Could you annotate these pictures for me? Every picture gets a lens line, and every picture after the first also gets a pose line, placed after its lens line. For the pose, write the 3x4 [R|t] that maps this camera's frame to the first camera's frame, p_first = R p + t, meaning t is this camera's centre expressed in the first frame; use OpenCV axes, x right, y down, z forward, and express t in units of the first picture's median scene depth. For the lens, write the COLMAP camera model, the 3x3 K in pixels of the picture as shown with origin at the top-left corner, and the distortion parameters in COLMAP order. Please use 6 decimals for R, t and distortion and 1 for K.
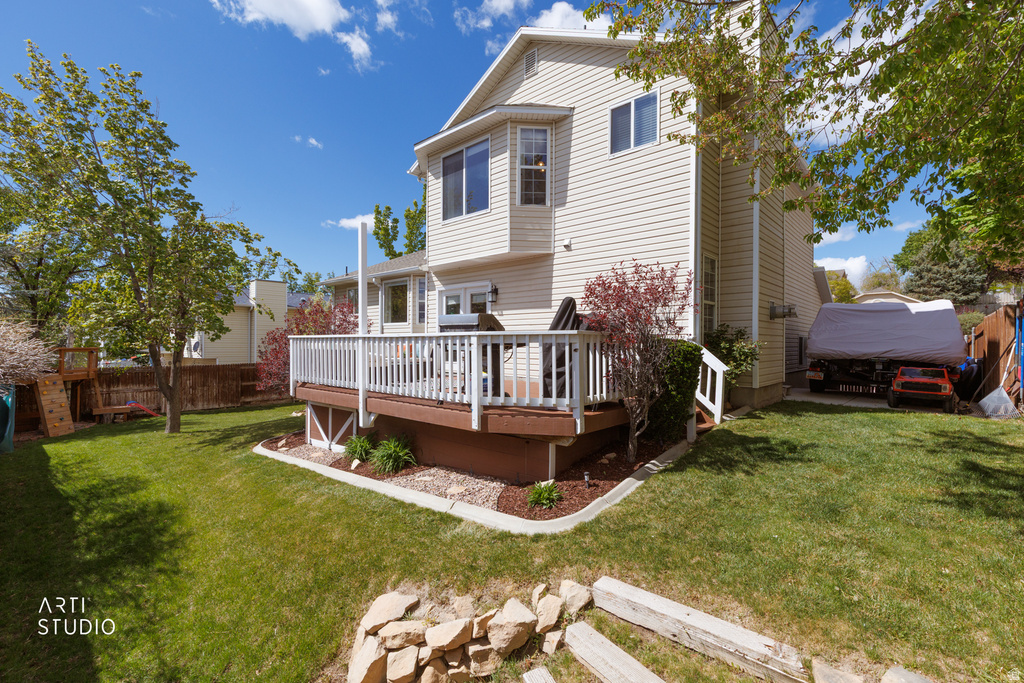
lens RADIAL K [[452.9, 0, 513.2], [0, 452.9, 341.2], [0, 0, 1]] dist [0.000904, -0.000371]
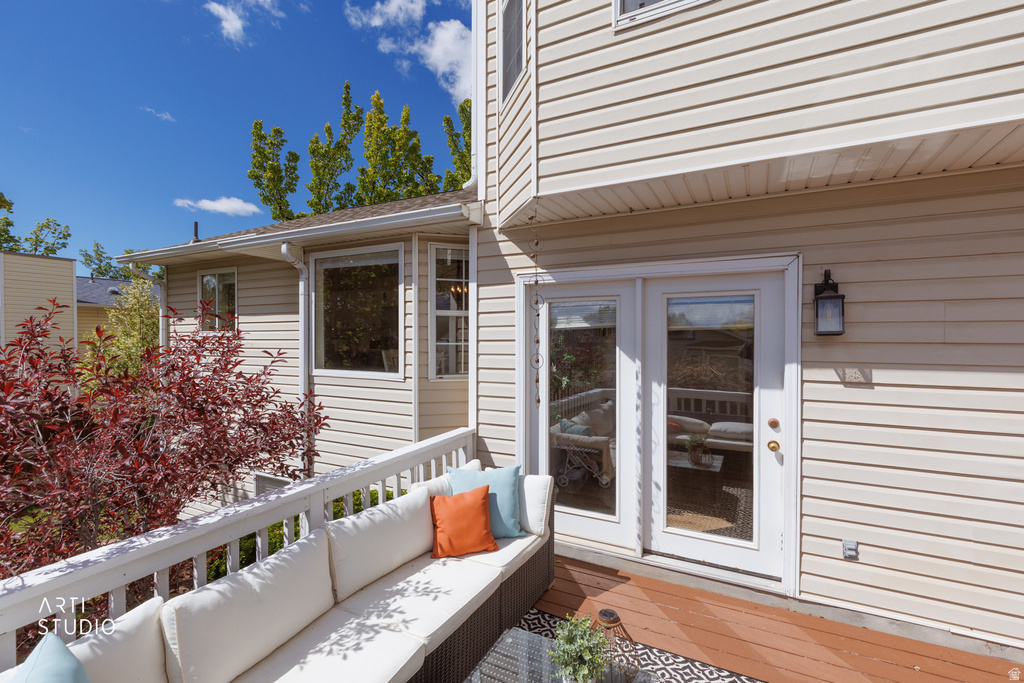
lens RADIAL K [[452.9, 0, 513.0], [0, 452.9, 342.9], [0, 0, 1]] dist [0.000904, -0.000371]
pose [[0.967572, -0.008430, 0.252457, -0.238134], [0.003669, 0.999807, 0.019323, -0.071834], [-0.252571, -0.017770, 0.967415, 0.646313]]
